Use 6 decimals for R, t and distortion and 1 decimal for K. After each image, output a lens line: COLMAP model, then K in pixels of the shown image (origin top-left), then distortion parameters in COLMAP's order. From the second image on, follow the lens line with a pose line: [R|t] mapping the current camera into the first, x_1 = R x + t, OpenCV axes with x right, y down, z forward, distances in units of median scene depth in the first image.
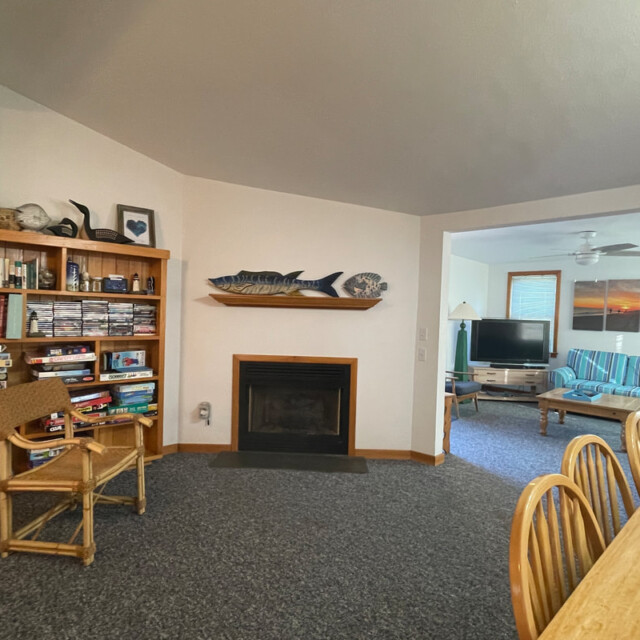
lens RADIAL K [[441.3, 0, 320.4], [0, 441.3, 321.7], [0, 0, 1]] dist [-0.008536, -0.006713]
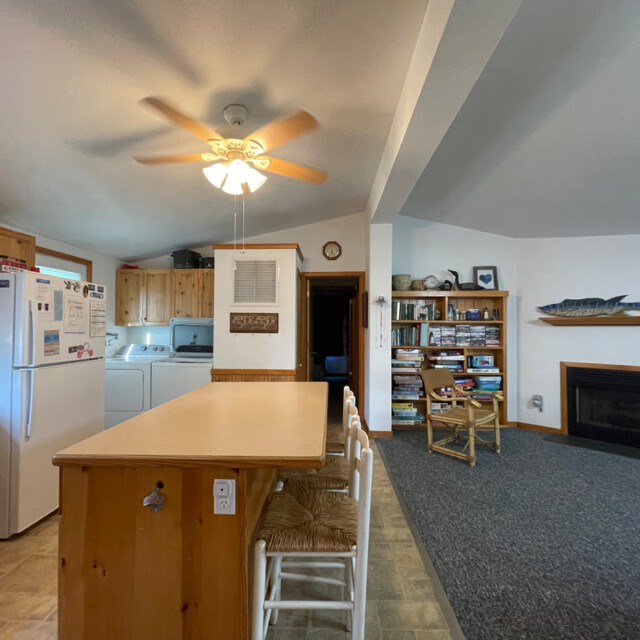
lens RADIAL K [[346.9, 0, 319.9], [0, 346.9, 322.7], [0, 0, 1]] dist [-0.000359, 0.004065]
pose [[0.699377, -0.040146, -0.713625, 0.063411], [0.002425, 0.998549, -0.053799, 0.013884], [0.714749, 0.035895, 0.698459, -0.344690]]
